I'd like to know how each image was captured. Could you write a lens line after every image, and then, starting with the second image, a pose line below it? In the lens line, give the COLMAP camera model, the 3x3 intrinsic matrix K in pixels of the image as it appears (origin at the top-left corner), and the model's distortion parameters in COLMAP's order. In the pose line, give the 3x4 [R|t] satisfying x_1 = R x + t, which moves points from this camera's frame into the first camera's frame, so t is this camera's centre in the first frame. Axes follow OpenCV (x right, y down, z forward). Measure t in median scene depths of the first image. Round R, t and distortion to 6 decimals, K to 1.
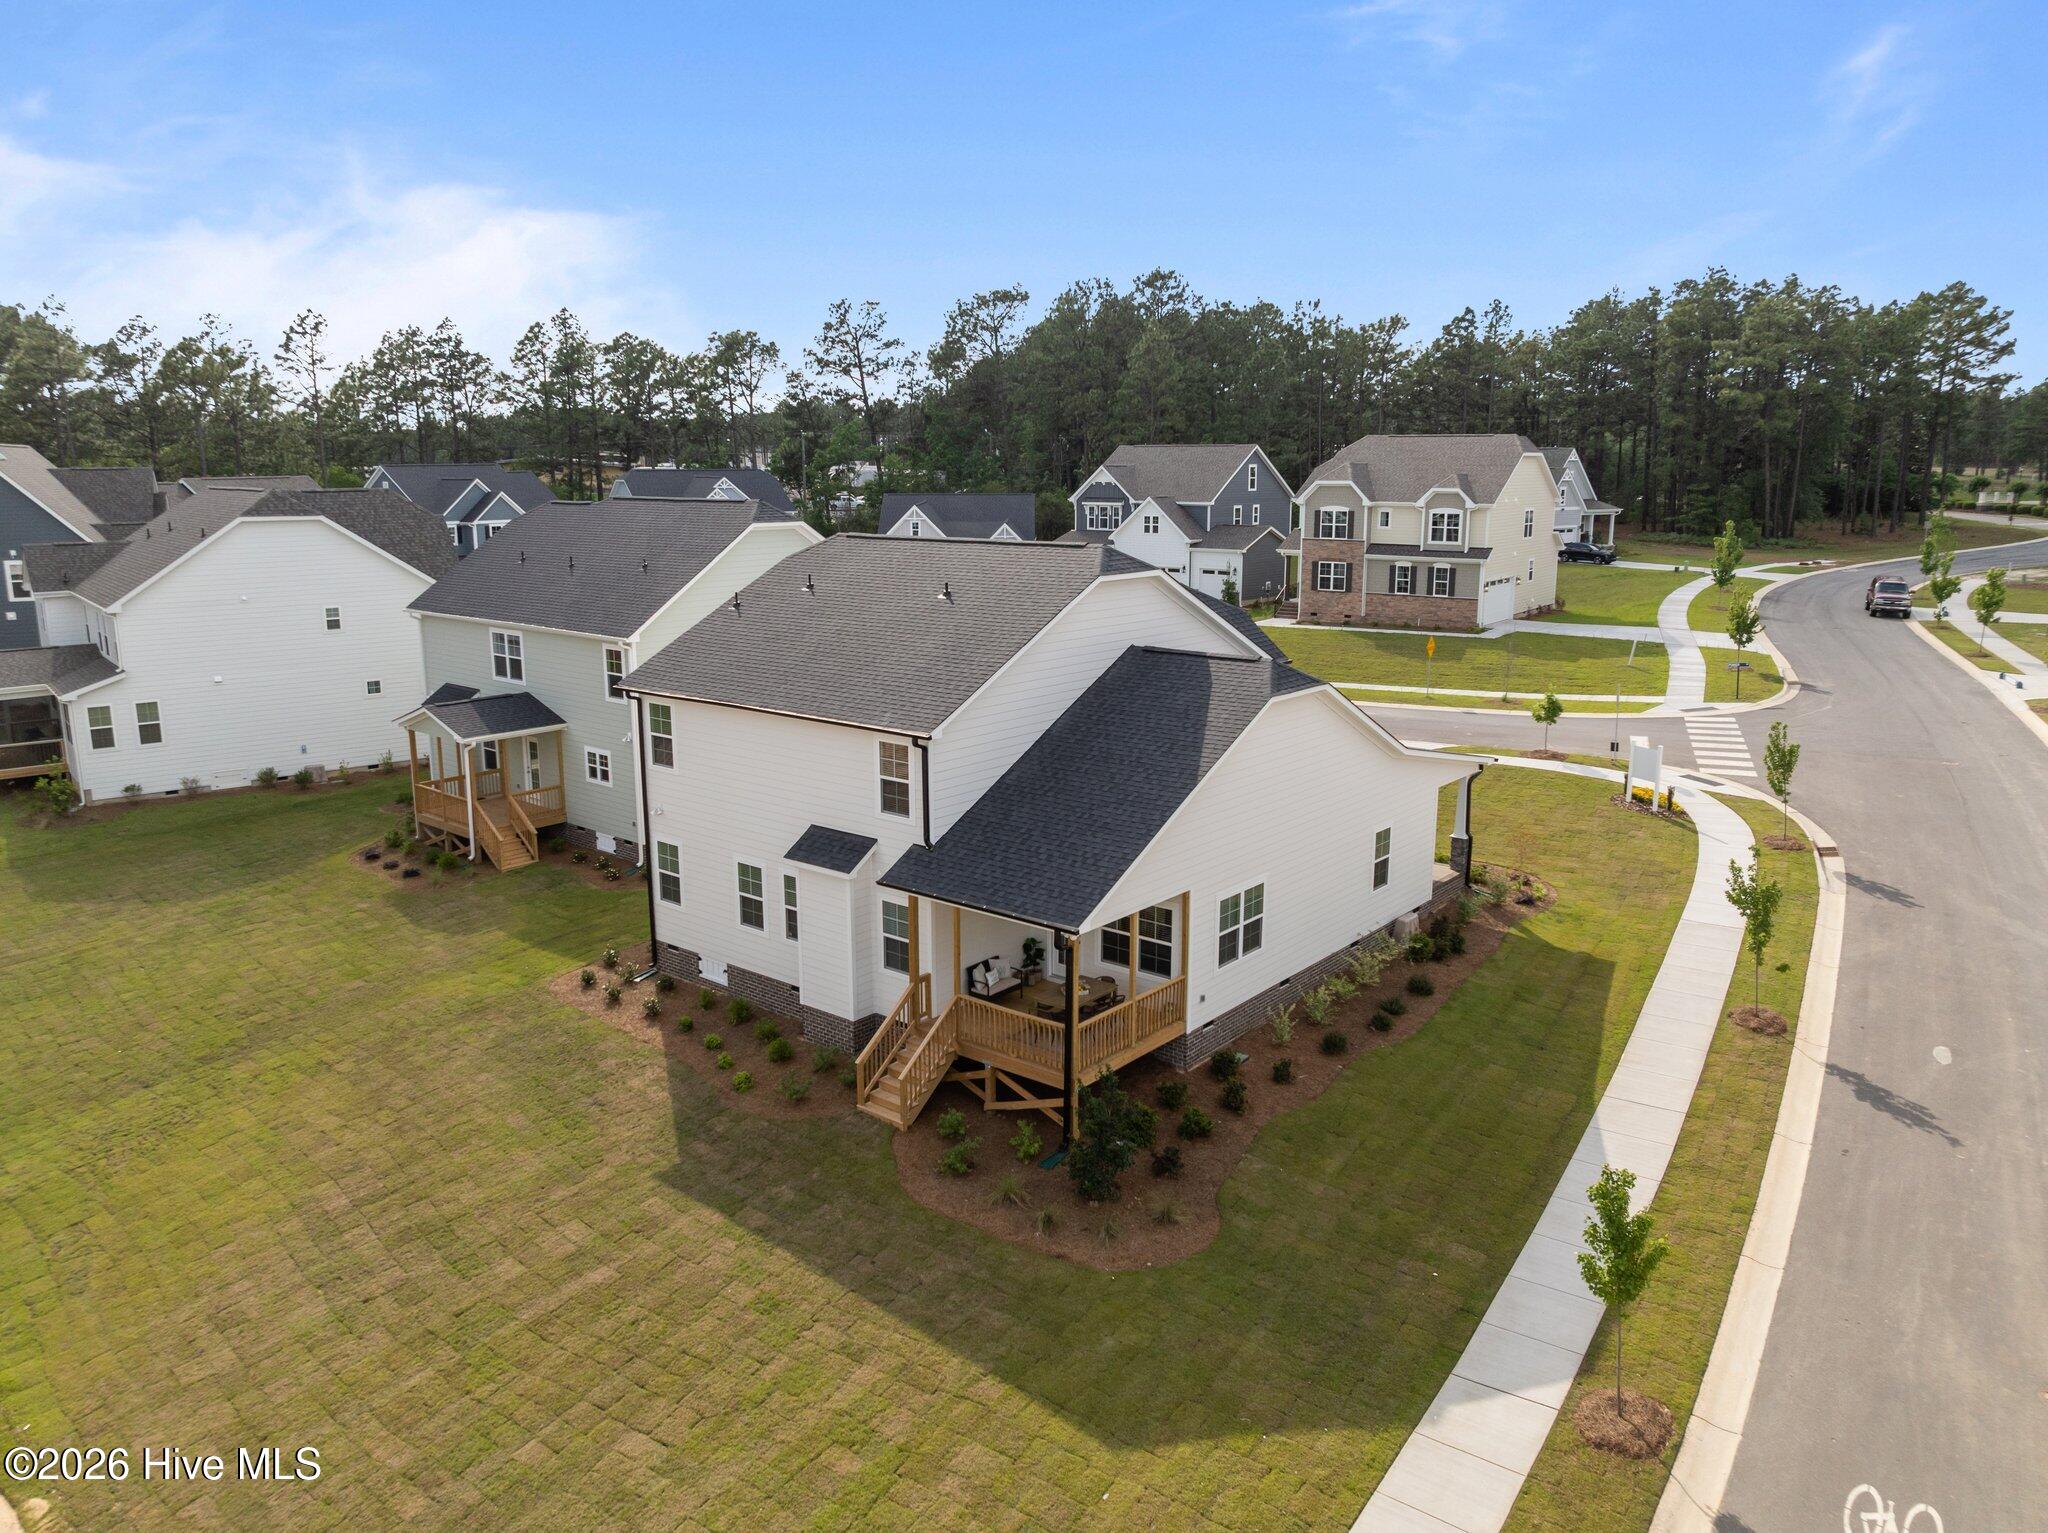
lens RADIAL K [[1447.7, 0, 1024.0], [0, 1447.7, 766.5], [0, 0, 1]] dist [-0.035257, -0.001578]
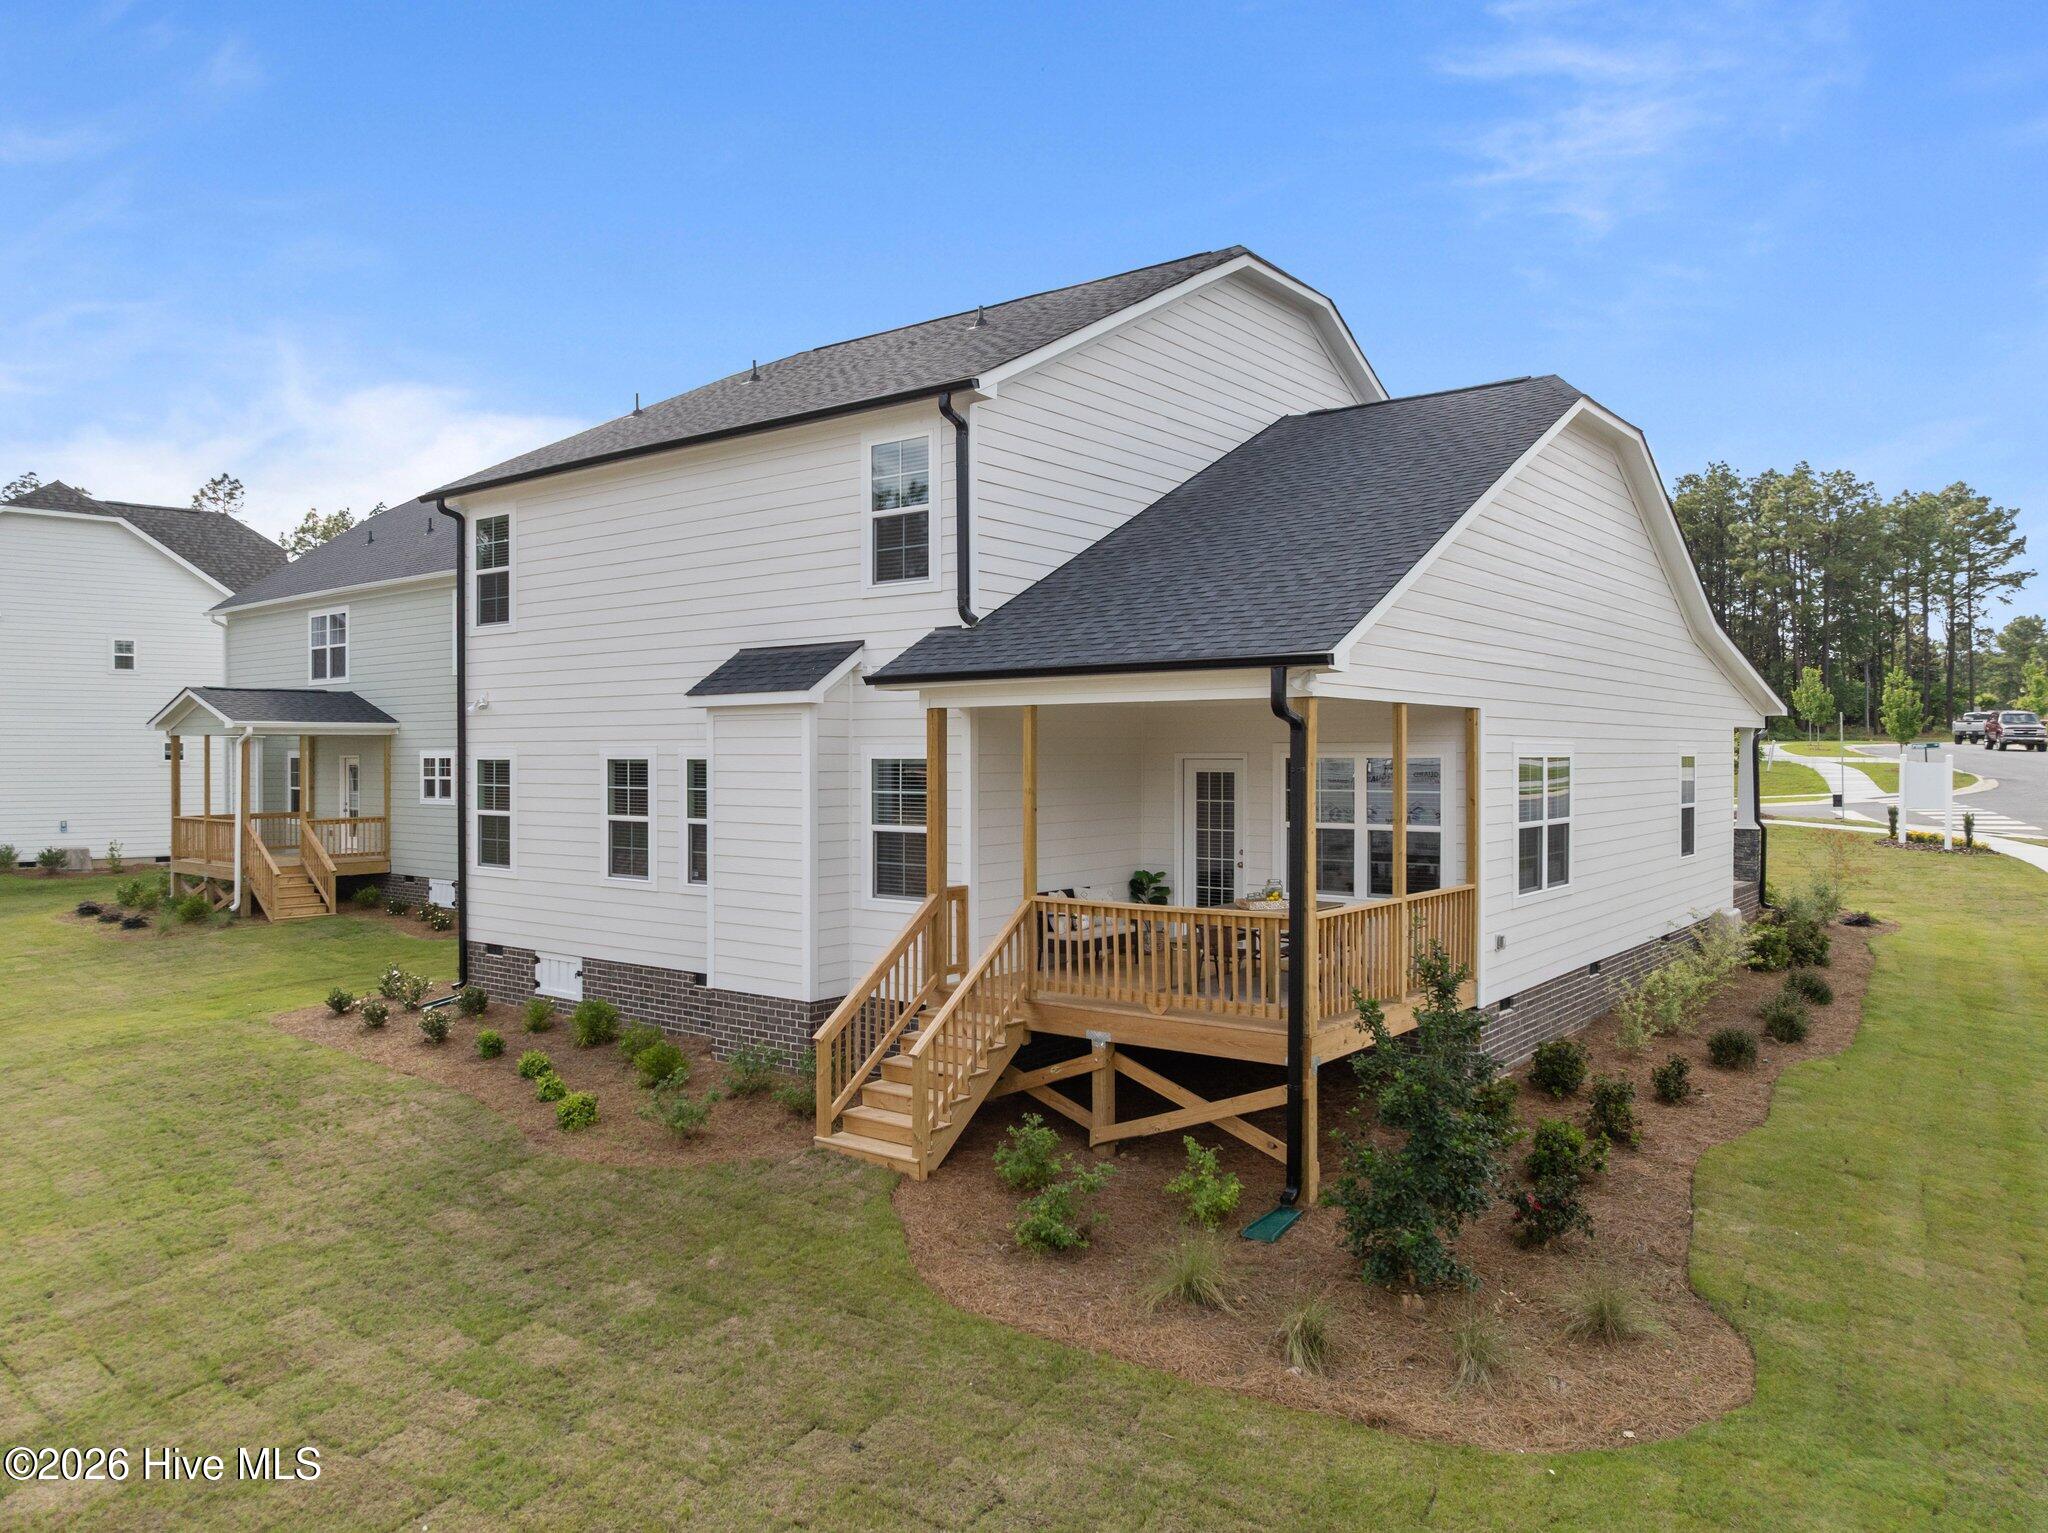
lens RADIAL K [[1446.3, 0, 1024.0], [0, 1446.3, 766.5], [0, 0, 1]] dist [-0.041954, 0.000902]
pose [[0.999547, -0.000644, 0.030081, -0.059407], [0.006732, 0.979207, -0.202753, 0.201352], [-0.029325, 0.202864, 0.978768, 0.496135]]
